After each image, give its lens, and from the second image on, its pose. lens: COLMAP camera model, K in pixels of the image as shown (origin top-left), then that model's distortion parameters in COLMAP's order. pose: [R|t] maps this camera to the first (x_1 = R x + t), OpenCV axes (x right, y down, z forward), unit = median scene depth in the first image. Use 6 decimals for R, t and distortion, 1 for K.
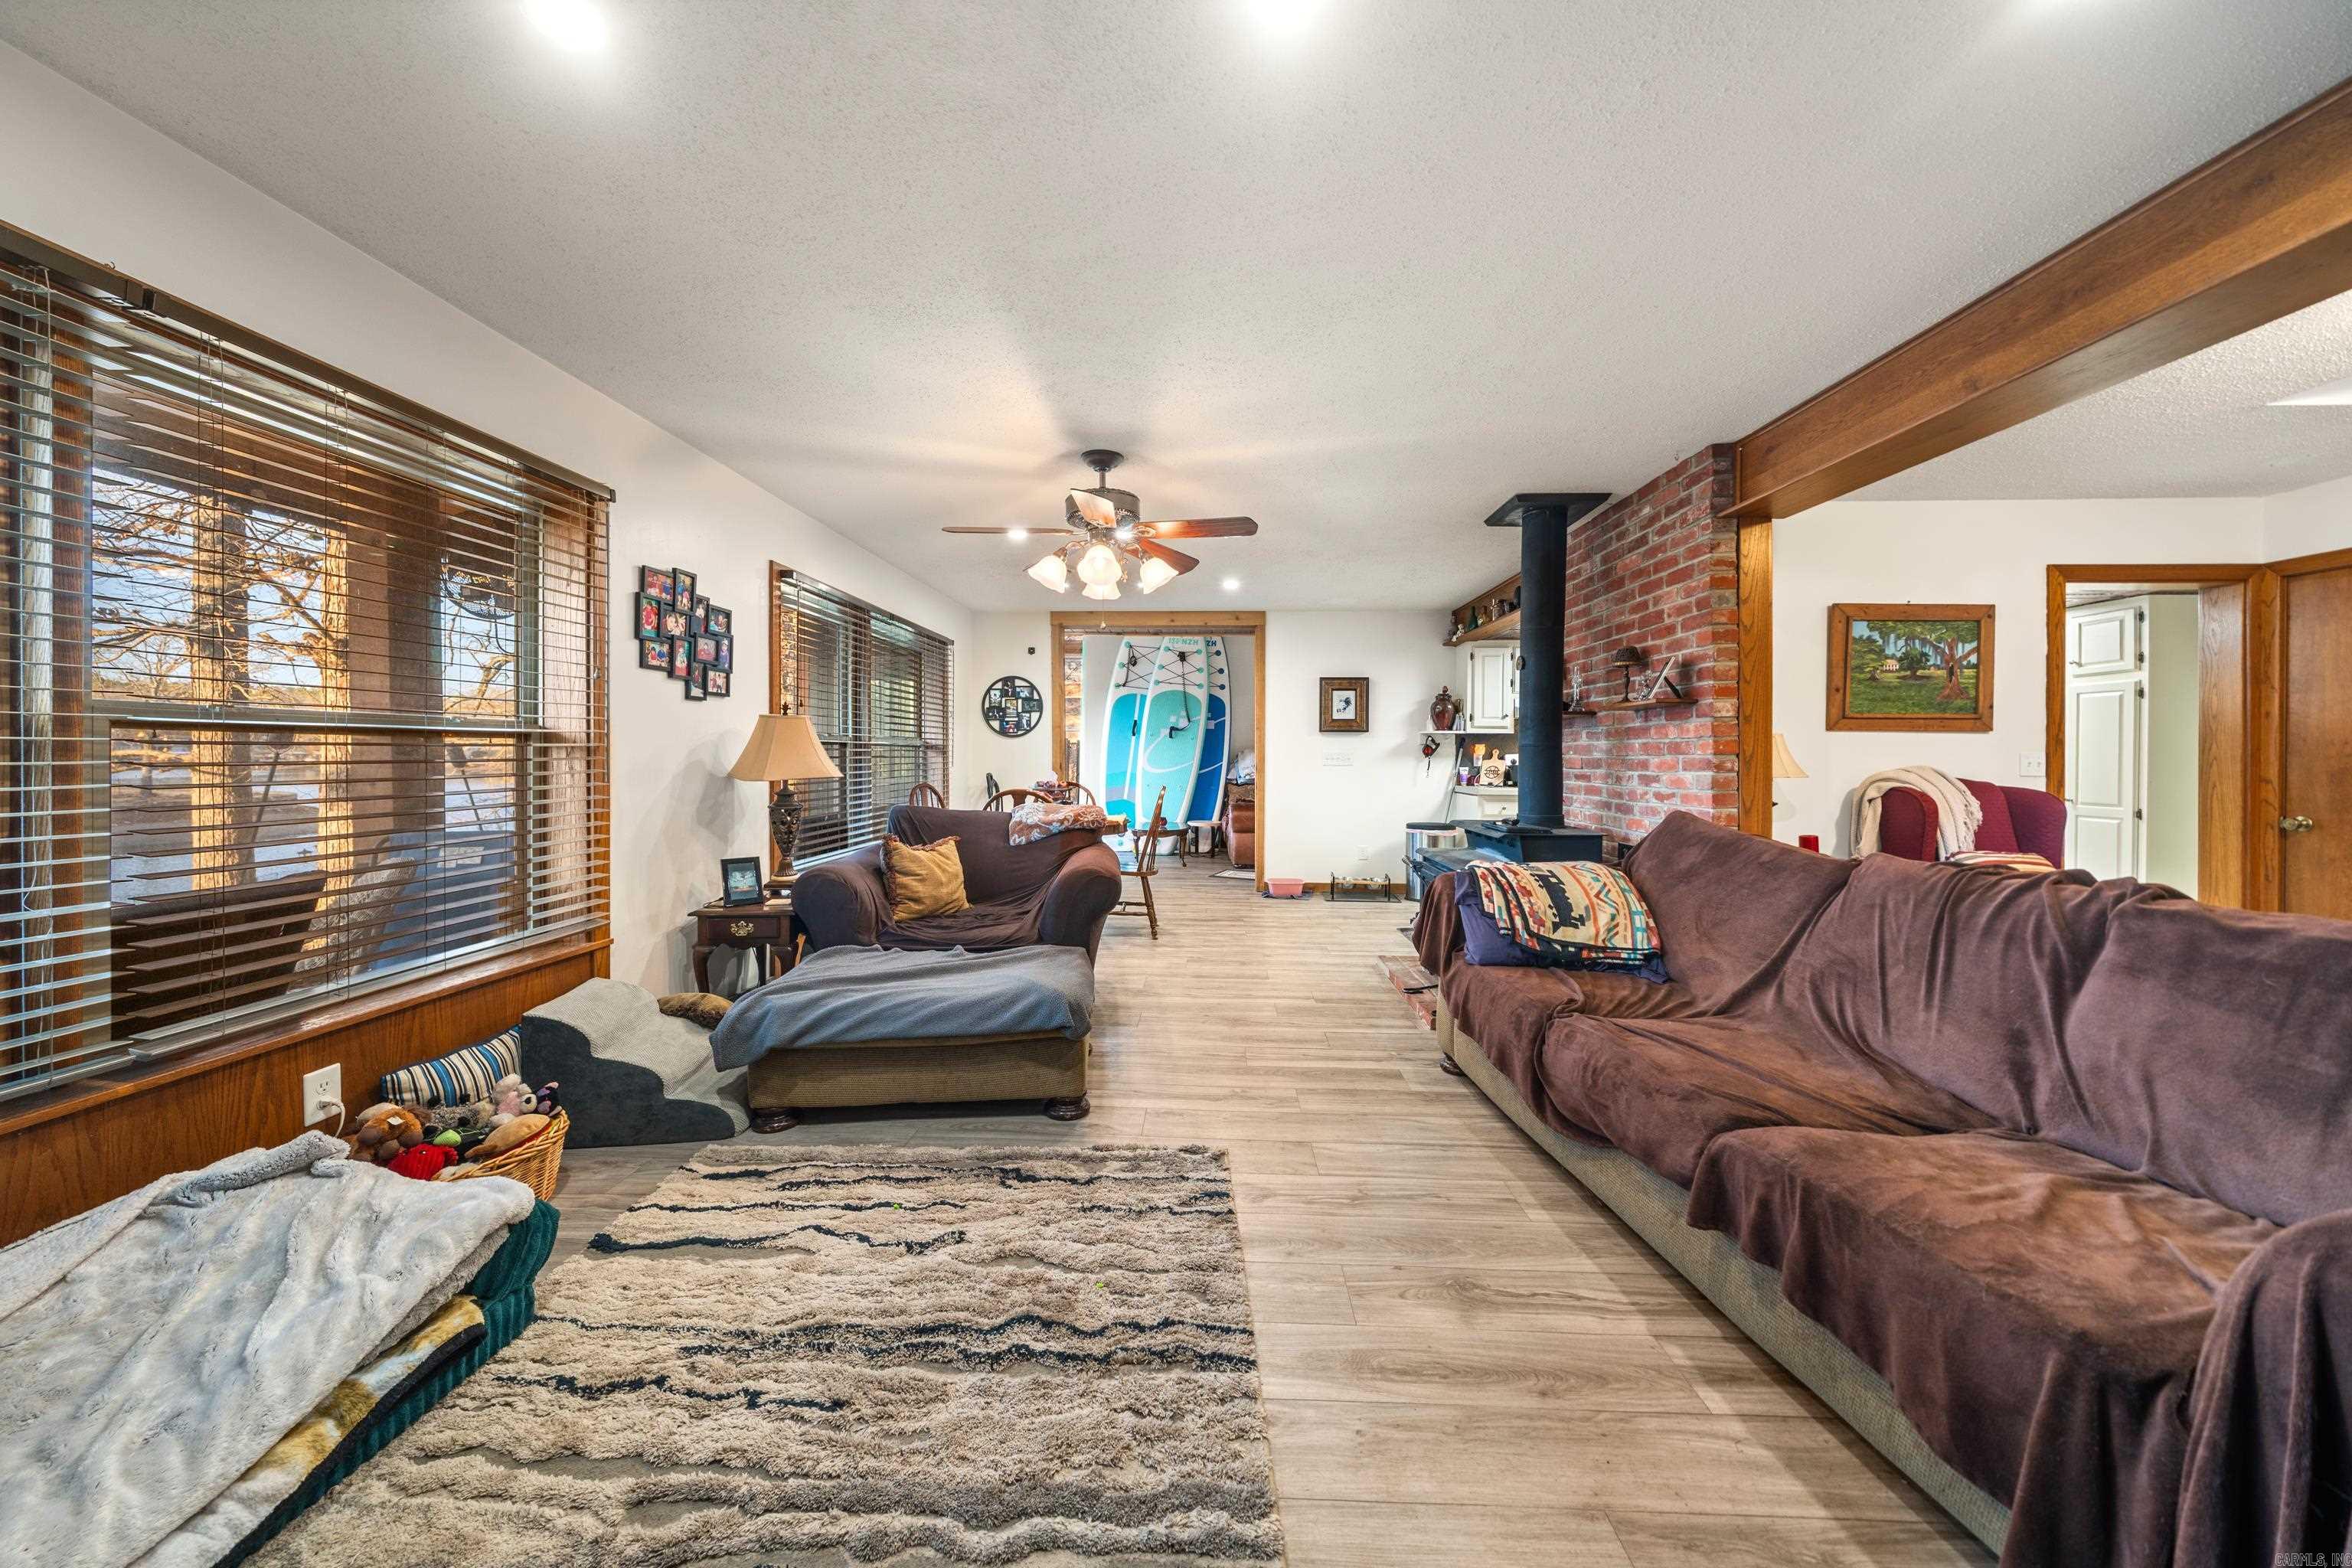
lens RADIAL K [[810.5, 0, 1177.8], [0, 810.5, 759.3], [0, 0, 1]] dist [-0.004701, -0.000288]
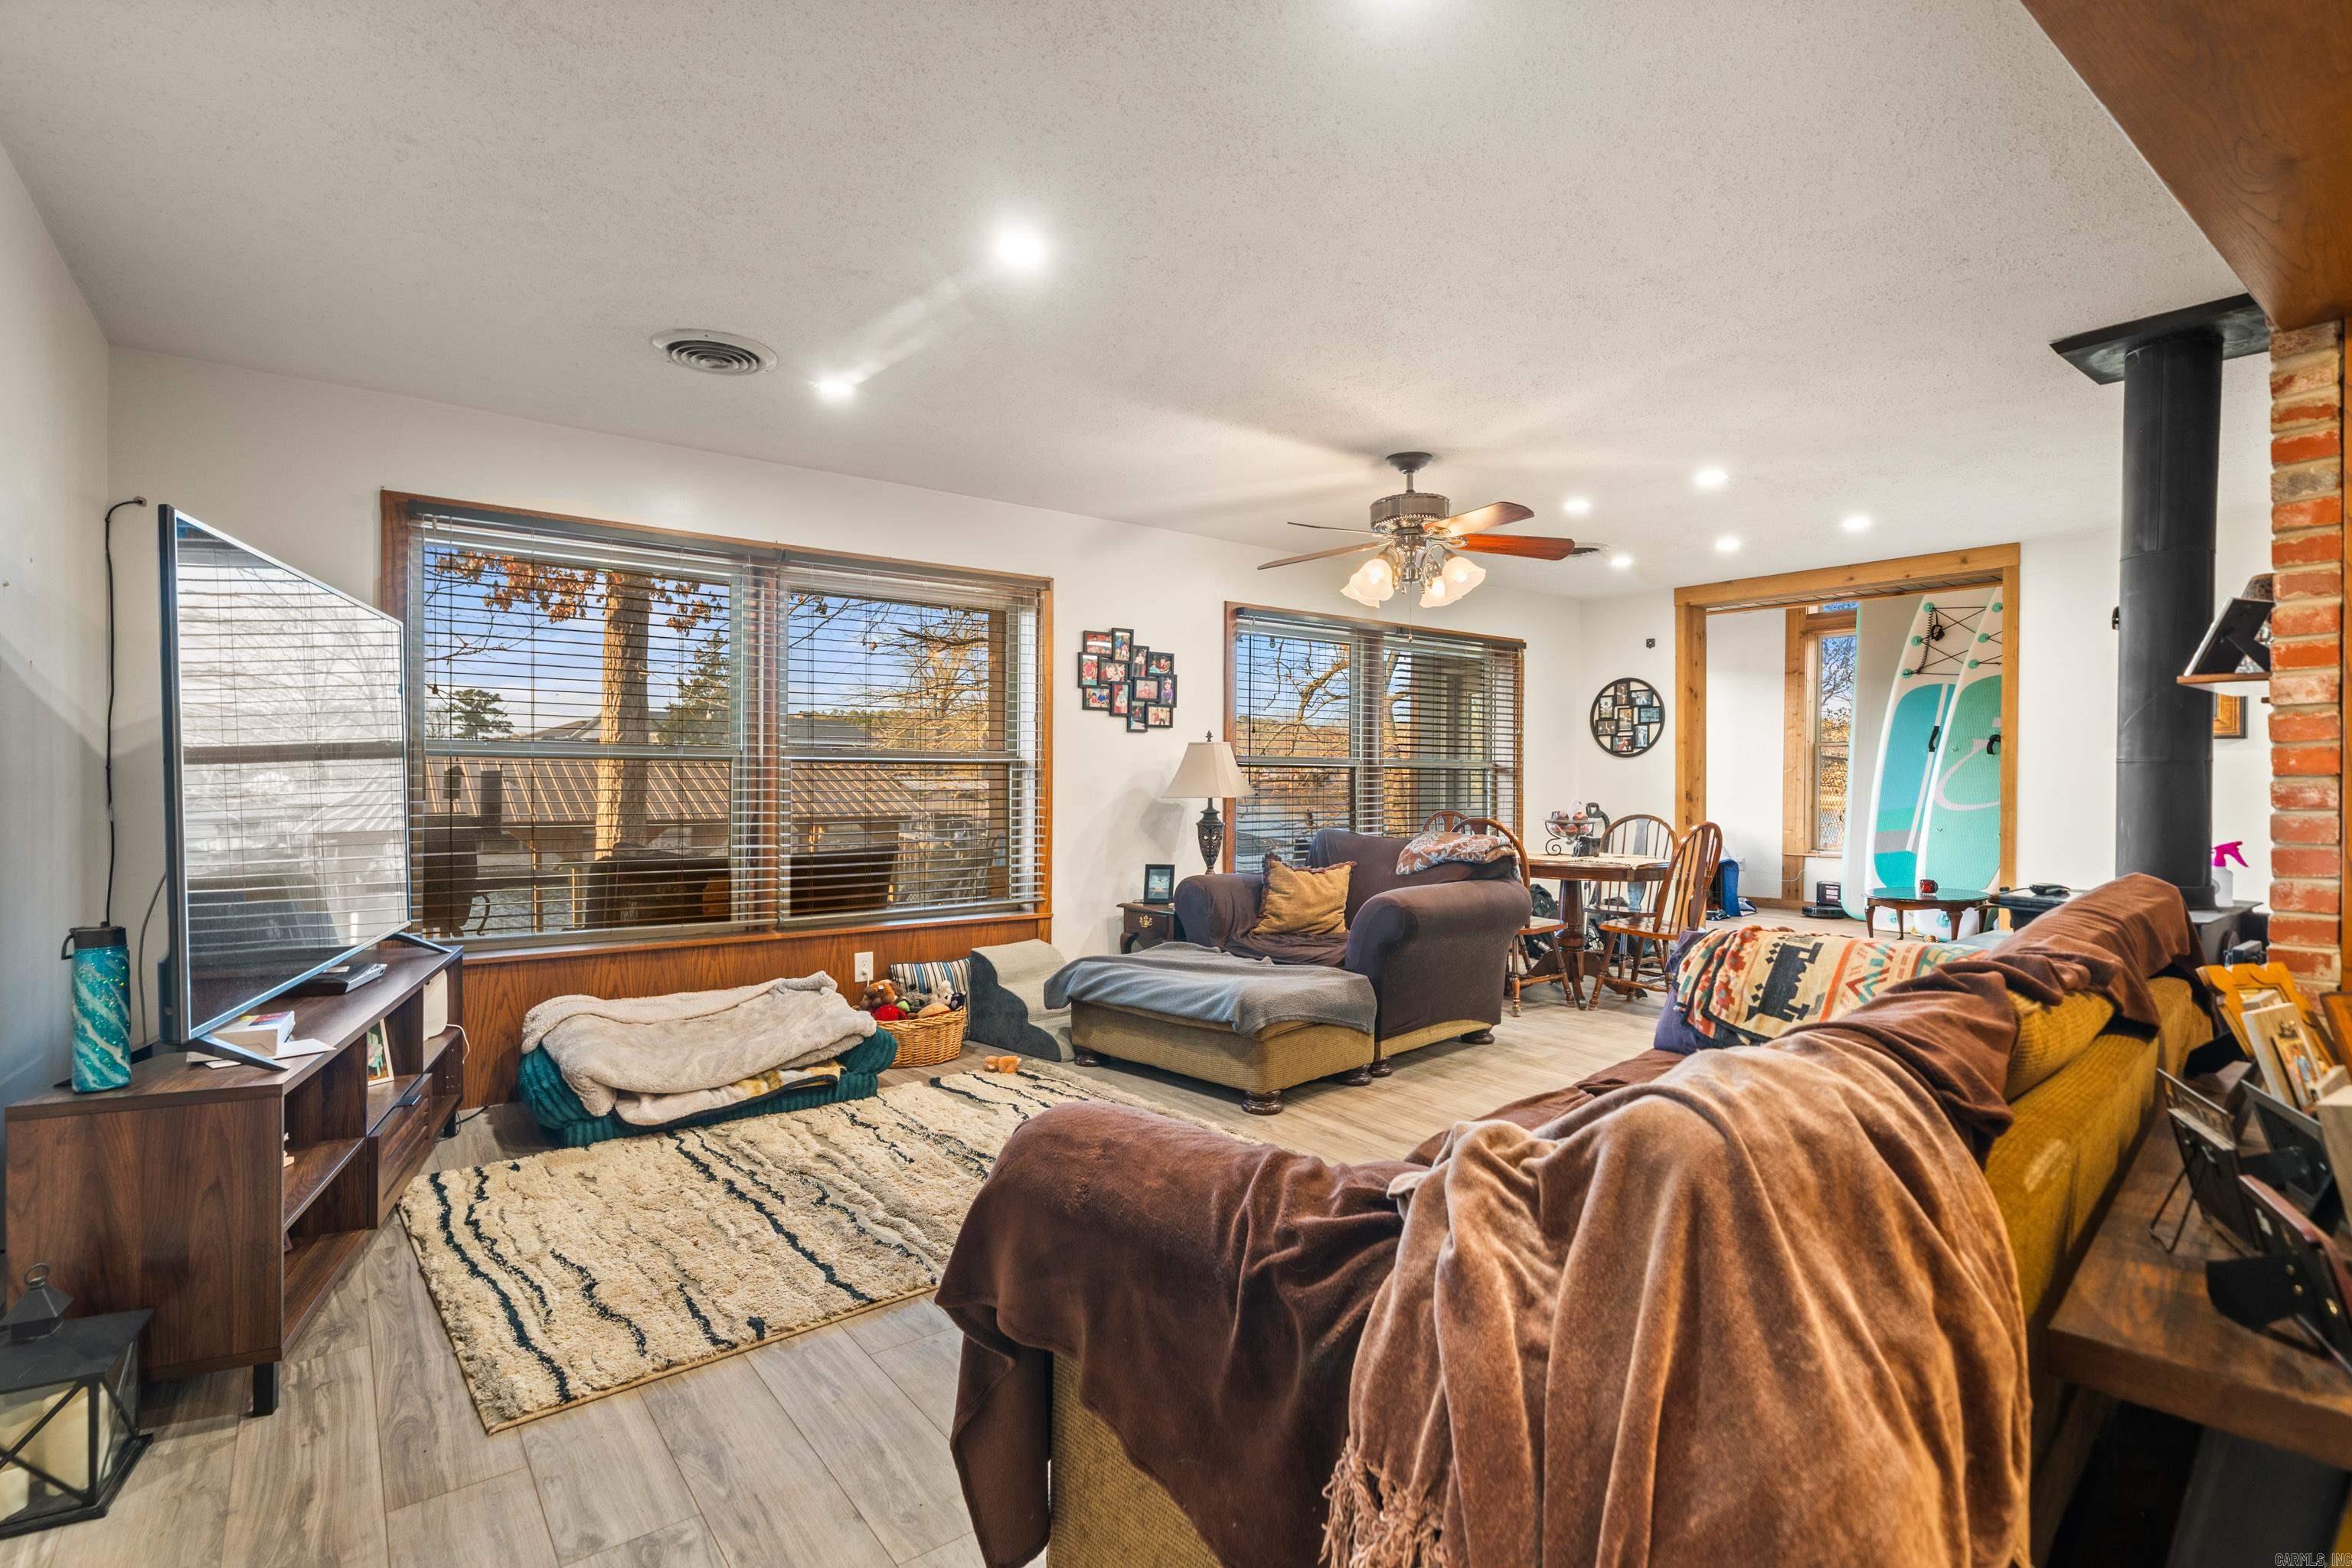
lens RADIAL K [[1110.8, 0, 1167.4], [0, 1110.8, 788.7], [0, 0, 1]] dist [0.004055, 0.000260]
pose [[0.640527, 0.007616, -0.767898, 0.680315], [-0.007873, 0.999963, 0.003350, 0.005297], [0.767896, 0.003899, 0.640563, -0.030325]]
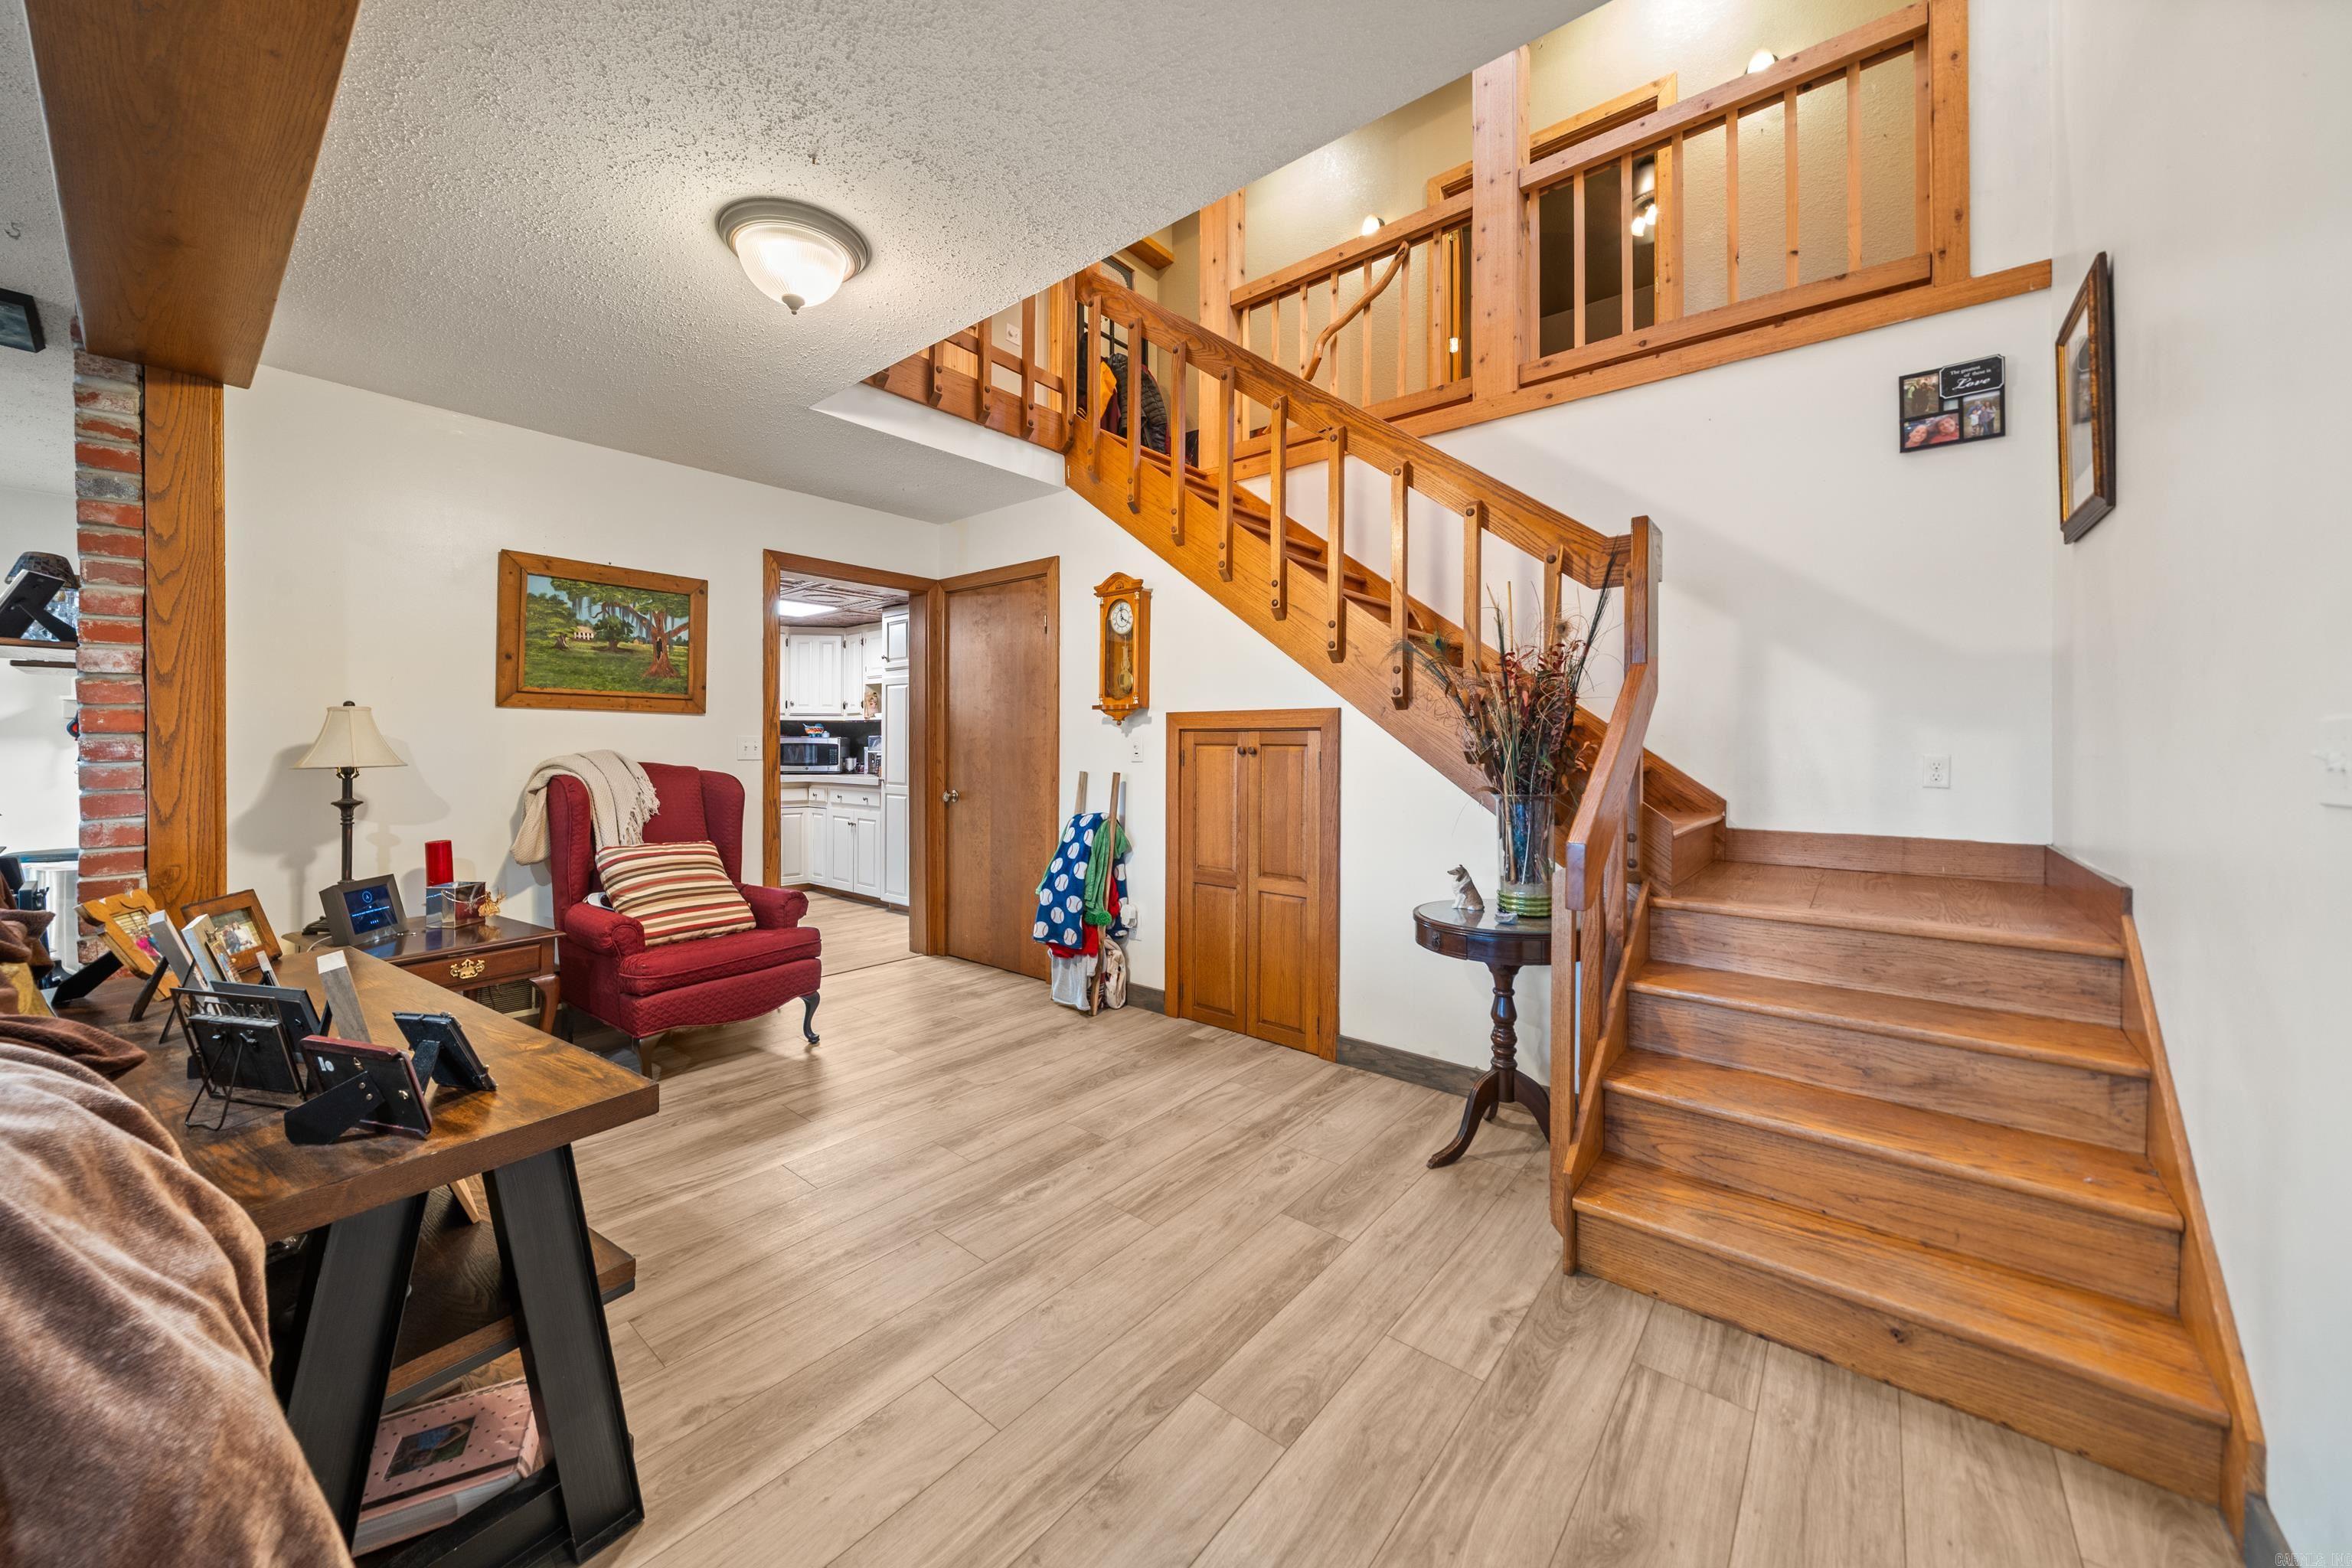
lens RADIAL K [[810.5, 0, 1192.9], [0, 810.5, 745.3], [0, 0, 1]] dist [-0.004701, -0.000288]
pose [[0.610467, -0.000062, 0.792042, 0.622064], [-0.001005, 0.999999, 0.000853, 0.002087], [-0.792041, -0.001317, 0.610466, -0.043832]]
